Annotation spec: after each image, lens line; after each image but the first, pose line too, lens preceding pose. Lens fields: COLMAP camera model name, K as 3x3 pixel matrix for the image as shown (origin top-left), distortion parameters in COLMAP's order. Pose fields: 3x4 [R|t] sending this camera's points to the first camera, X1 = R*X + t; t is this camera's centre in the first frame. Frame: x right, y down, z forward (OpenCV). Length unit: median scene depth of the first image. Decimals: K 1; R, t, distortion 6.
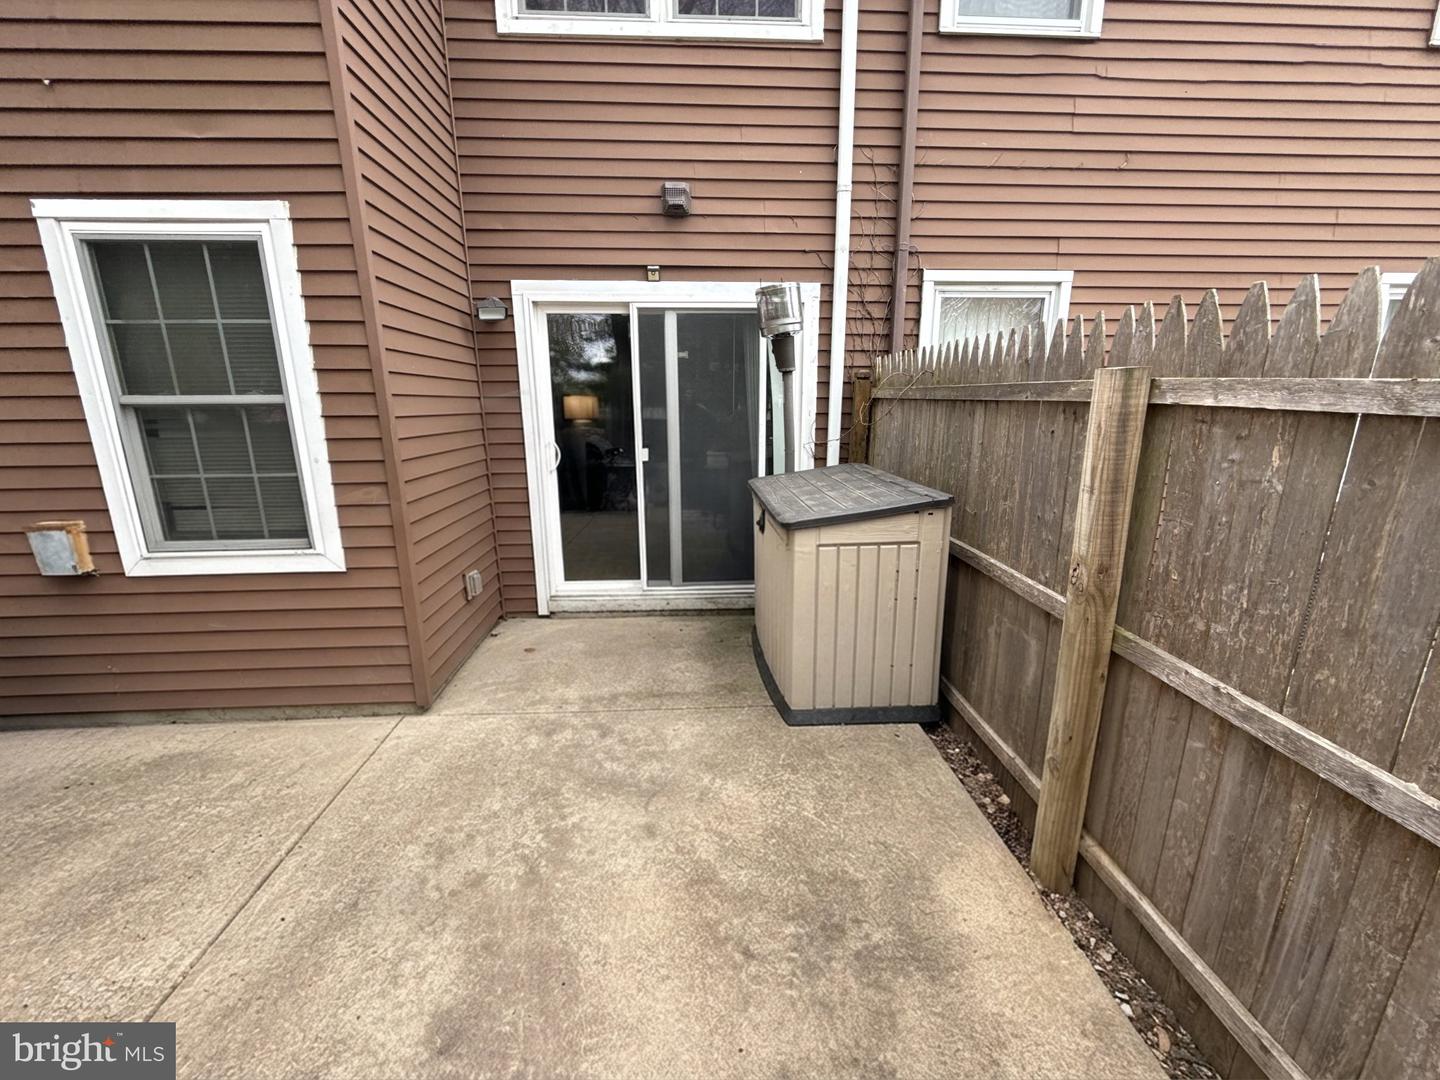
lens RADIAL K [[578.5, 0, 722.9], [0, 578.5, 533.3], [0, 0, 1]] dist [0.000850, 0.000134]
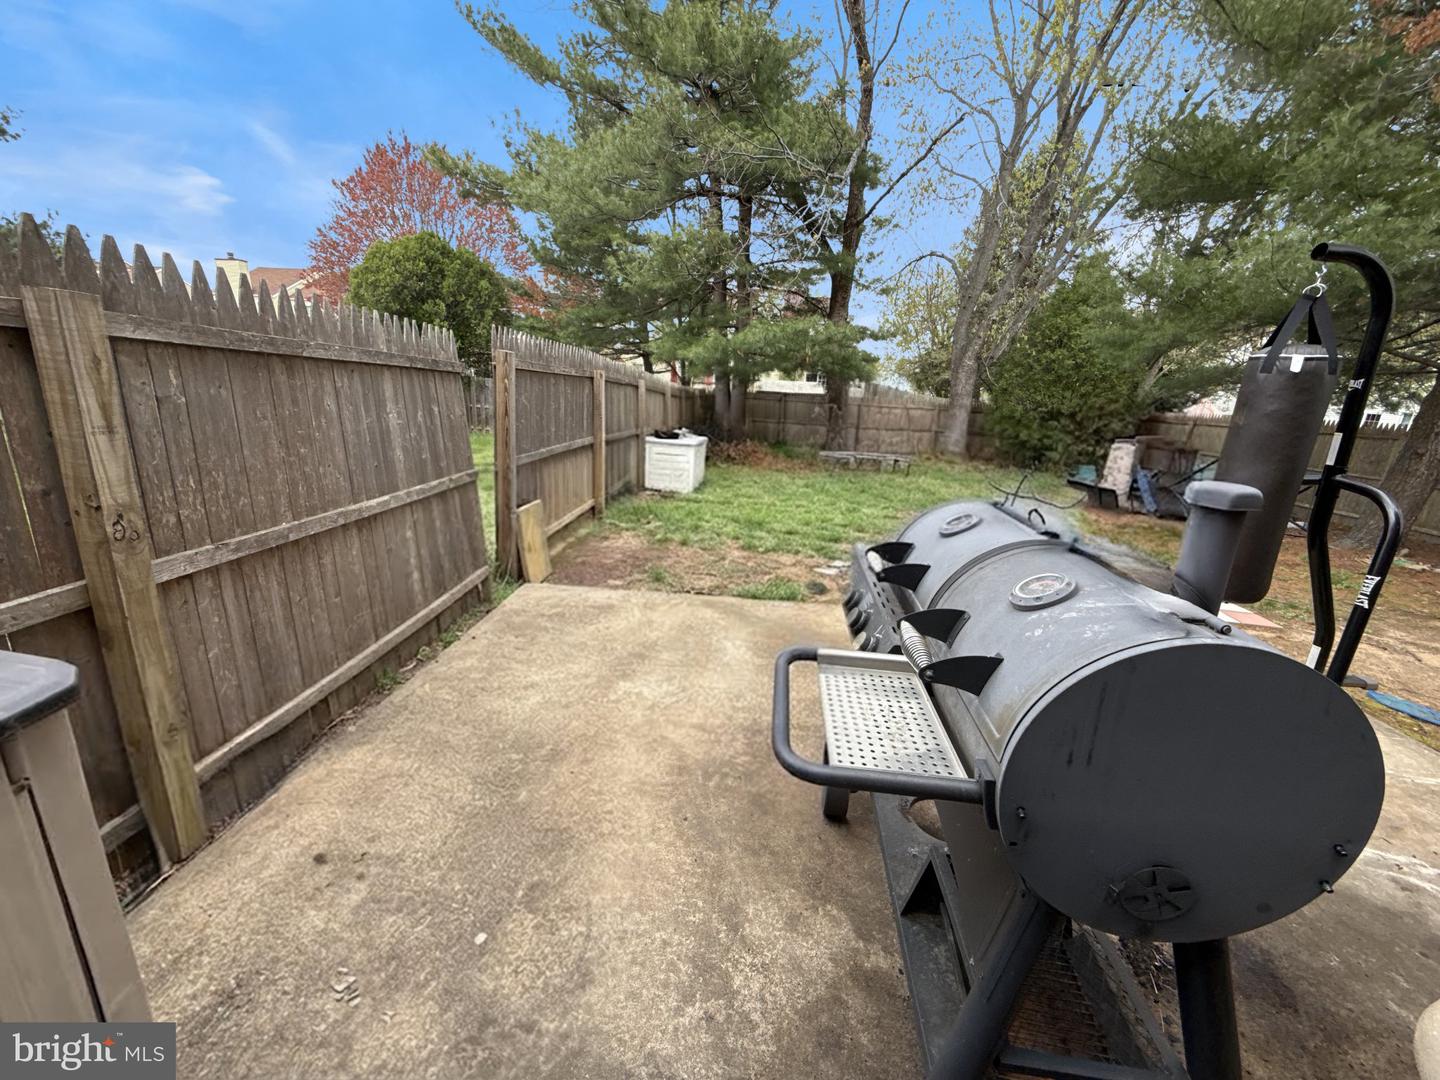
lens RADIAL K [[578.5, 0, 722.9], [0, 578.5, 533.3], [0, 0, 1]] dist [0.000850, 0.000134]
pose [[-0.993018, -0.066437, 0.097476, -0.258473], [-0.013242, 0.883882, 0.467523, -0.223881], [-0.117218, 0.462968, -0.878590, 1.066726]]
